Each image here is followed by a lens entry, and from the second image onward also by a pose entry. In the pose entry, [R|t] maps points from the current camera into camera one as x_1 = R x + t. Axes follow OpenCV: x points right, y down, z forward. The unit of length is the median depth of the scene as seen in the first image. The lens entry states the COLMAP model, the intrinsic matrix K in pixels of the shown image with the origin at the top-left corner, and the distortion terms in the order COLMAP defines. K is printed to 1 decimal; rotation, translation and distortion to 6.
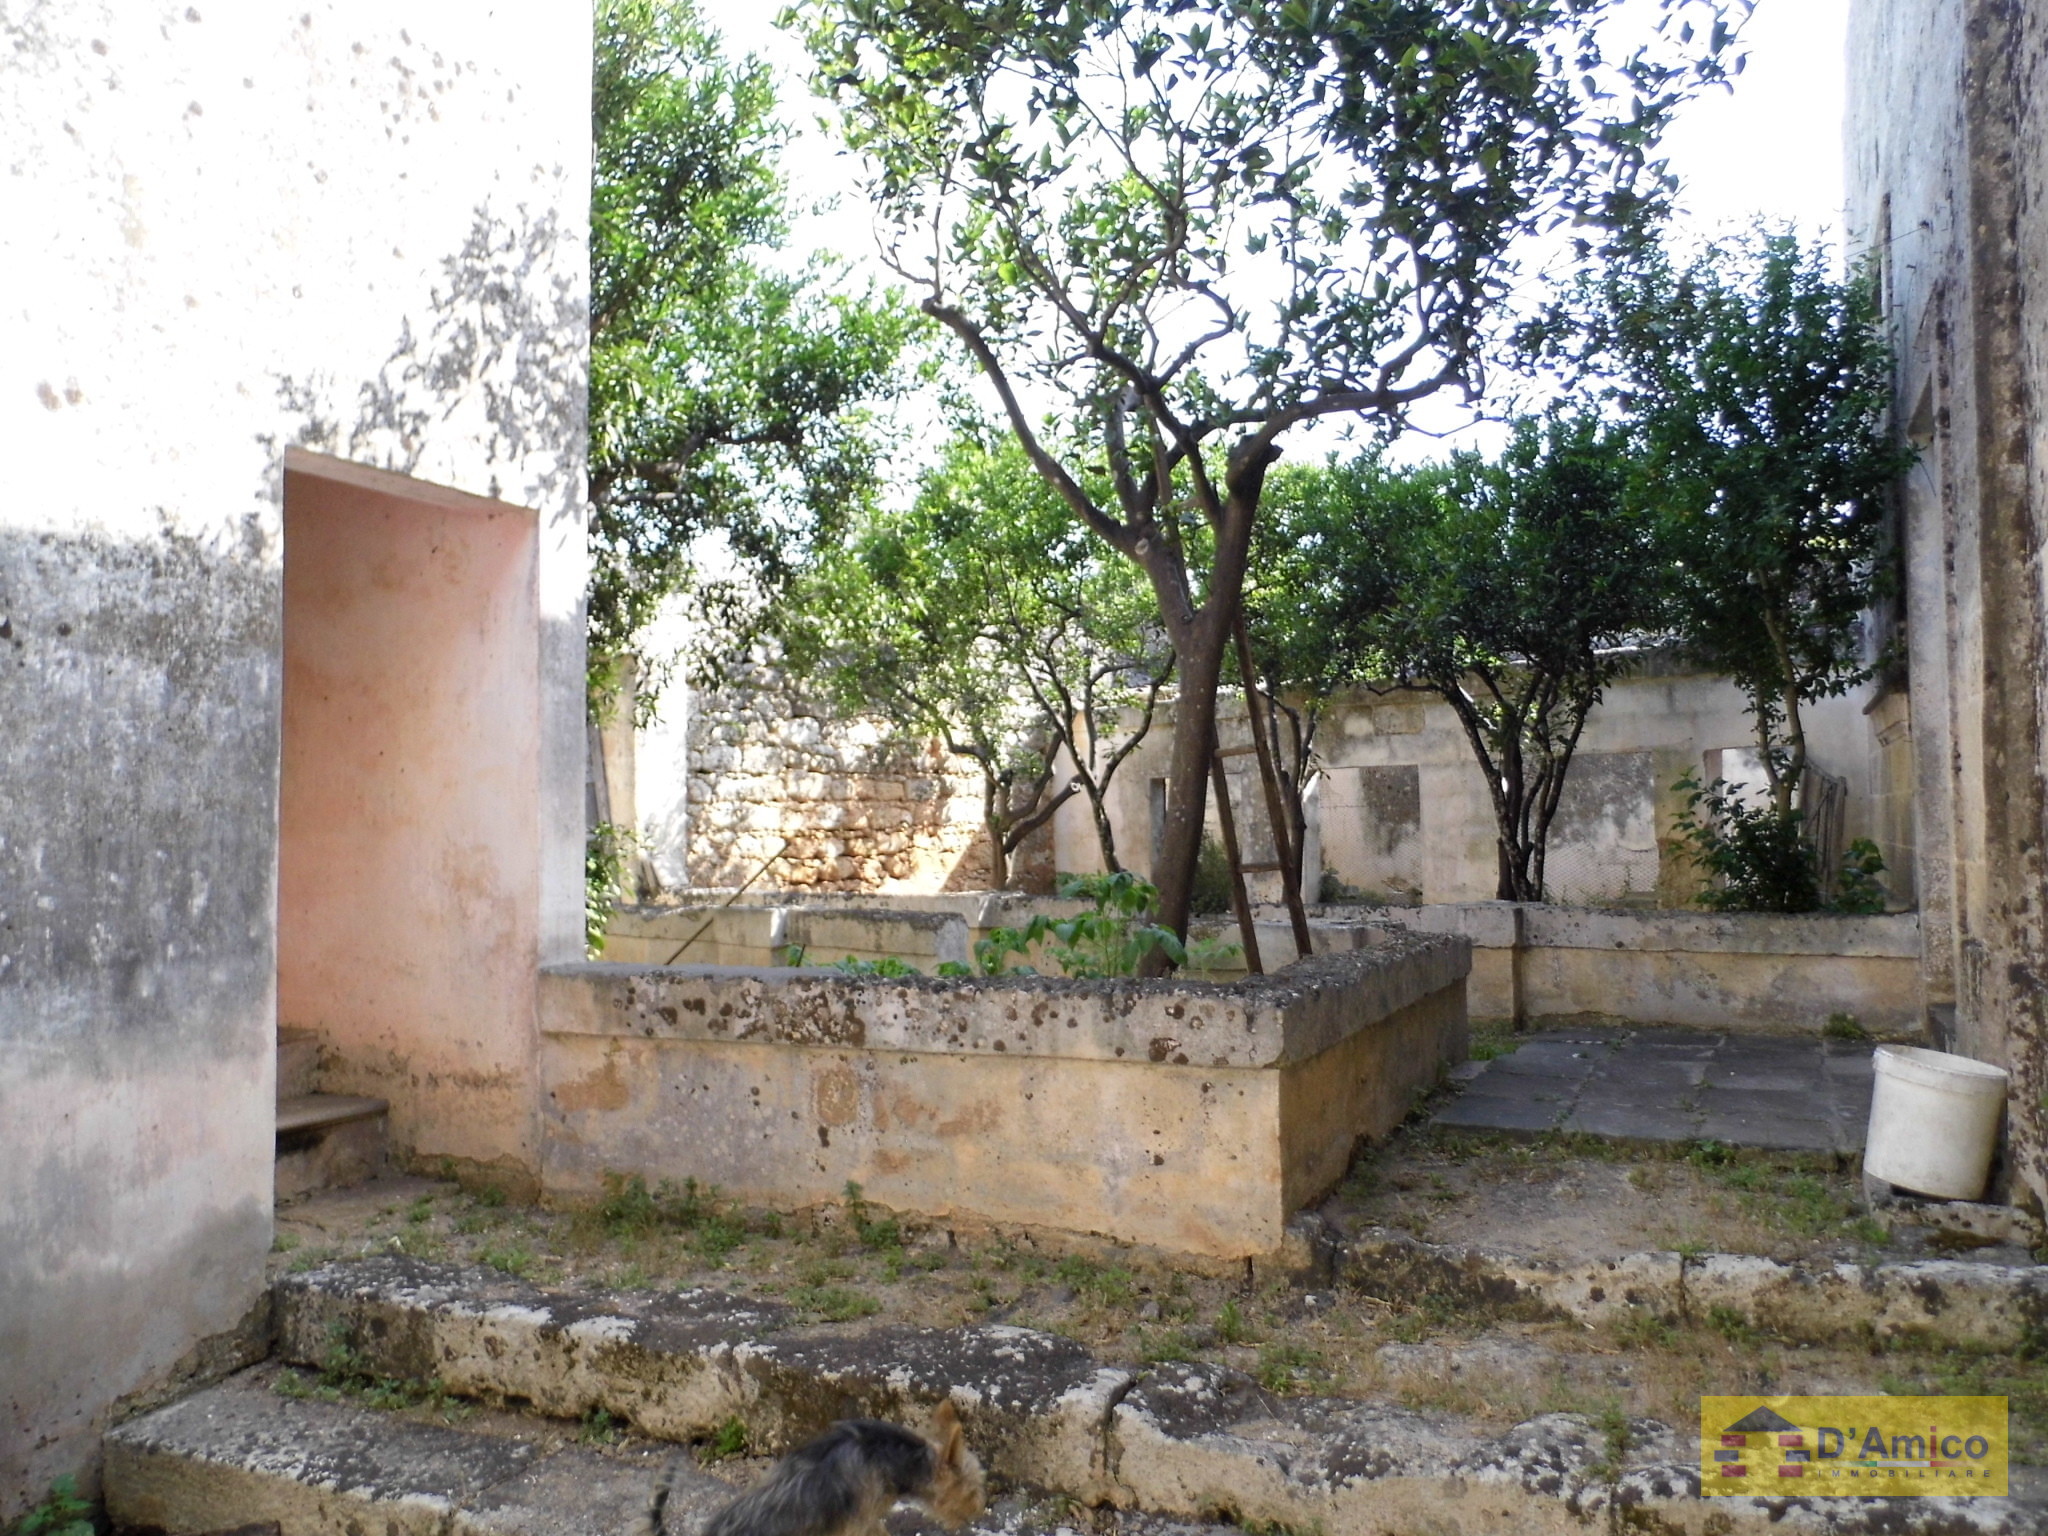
lens RADIAL K [[1538.0, 0, 1024.0], [0, 1538.0, 768.0], [0, 0, 1]] dist [-0.007672, -0.002986]
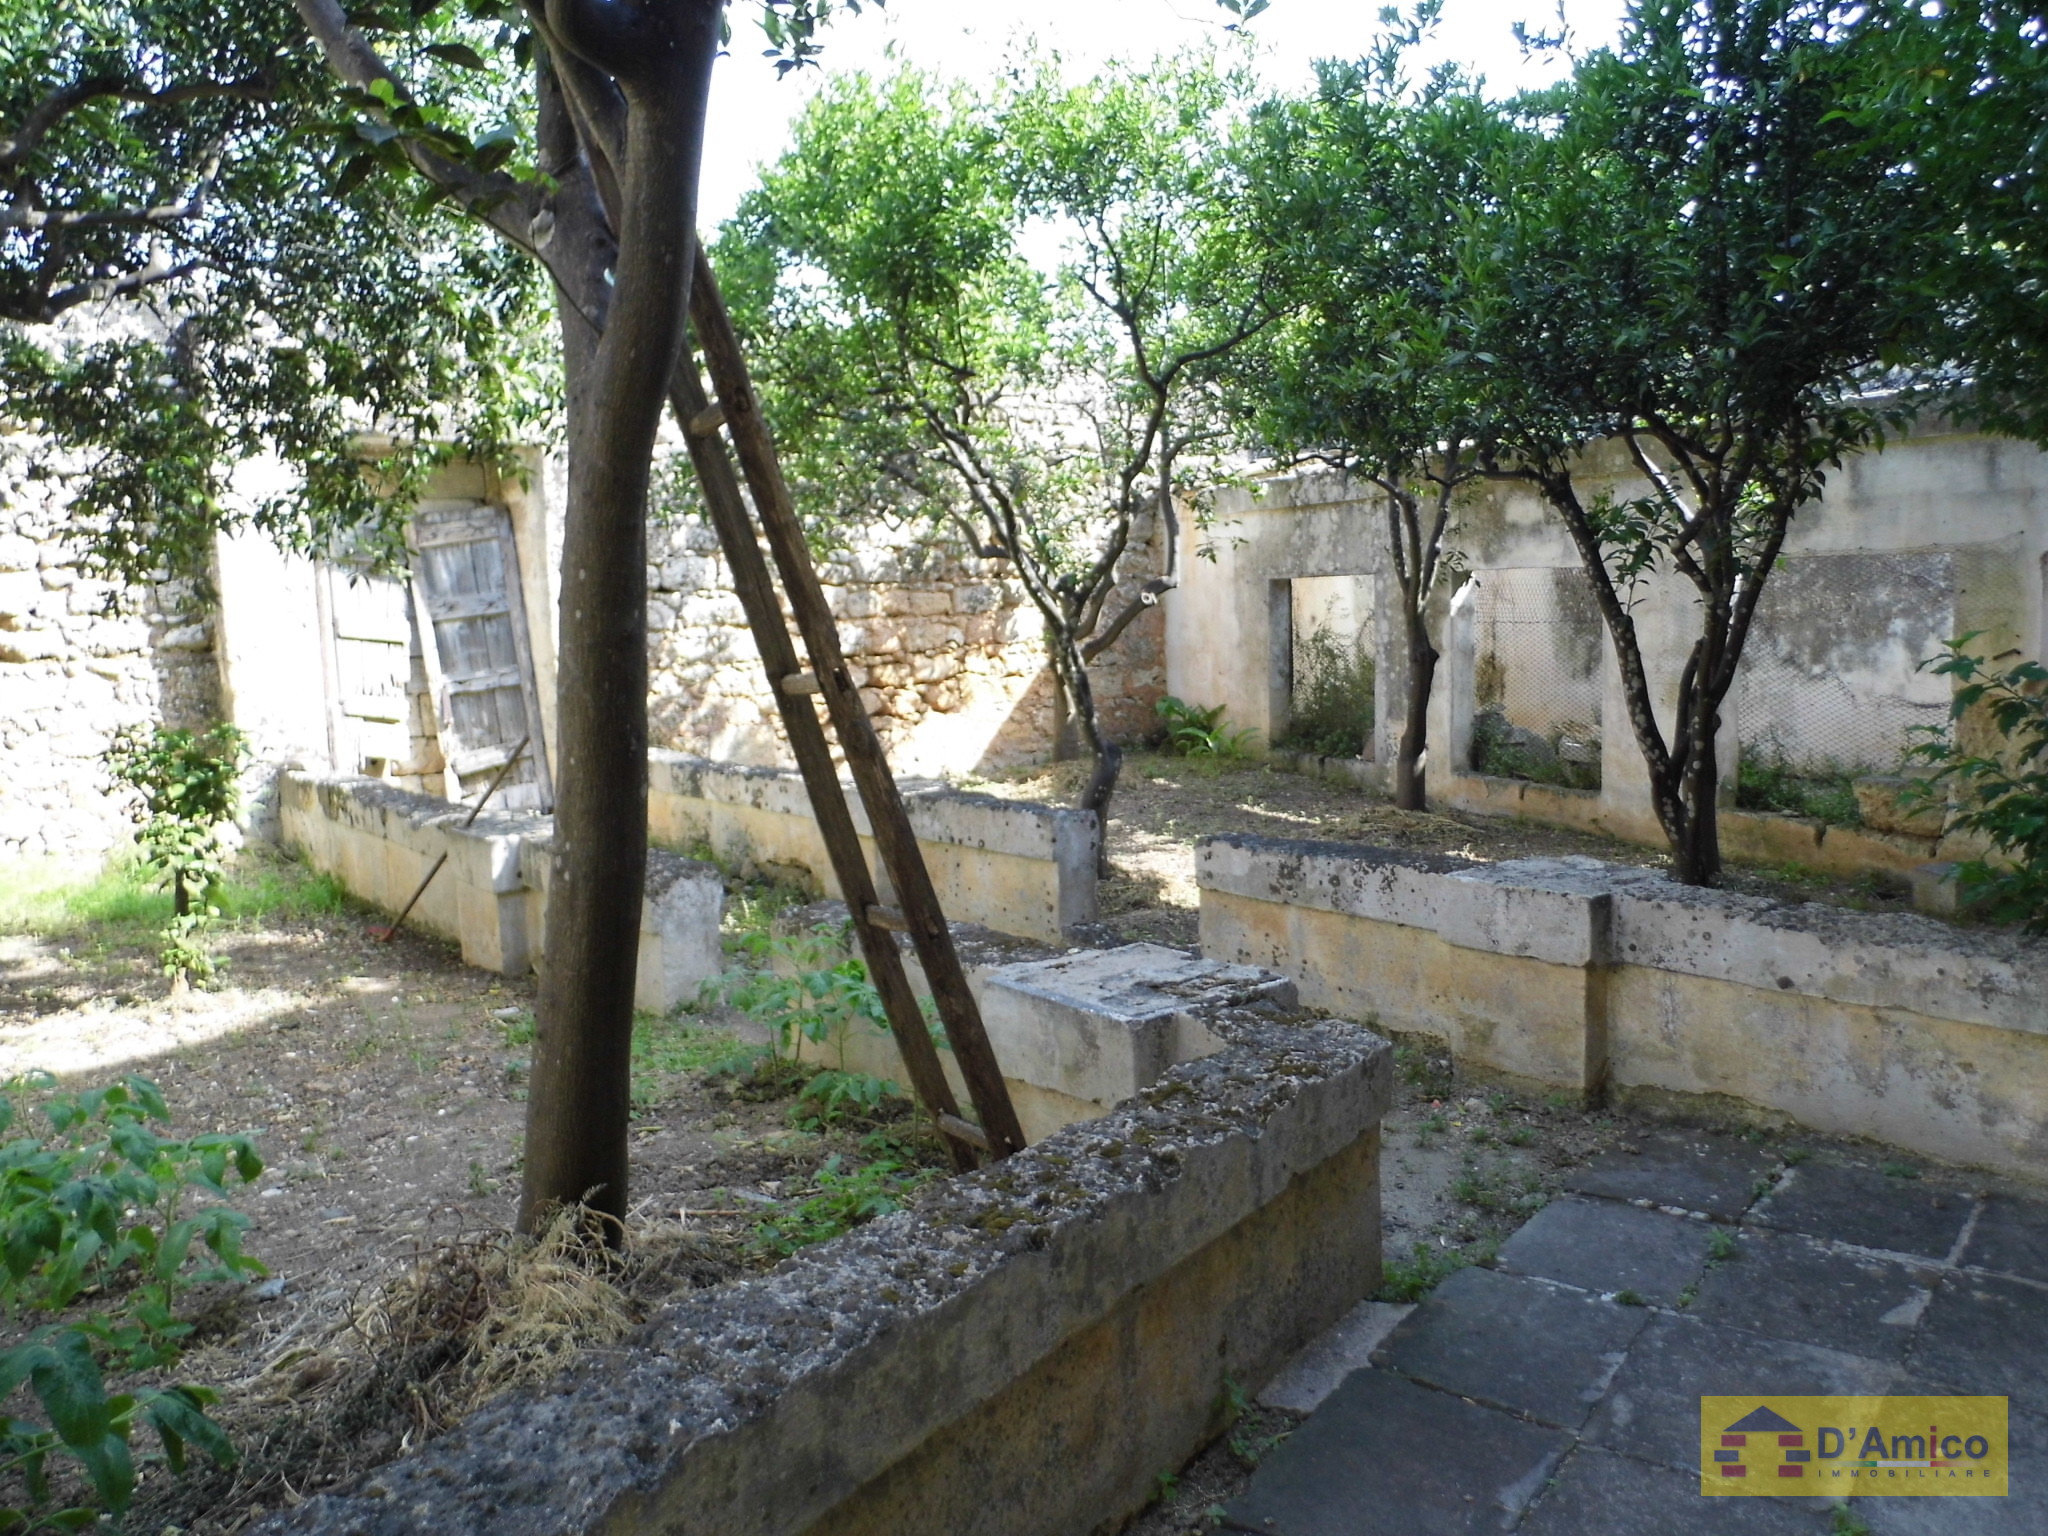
lens RADIAL K [[1538.0, 0, 1024.0], [0, 1538.0, 768.0], [0, 0, 1]] dist [-0.007672, -0.002986]
pose [[0.981113, 0.005061, -0.193367, 0.121048], [0.025118, 0.987861, 0.153299, -0.022776], [0.191796, -0.155261, 0.969076, 0.235049]]
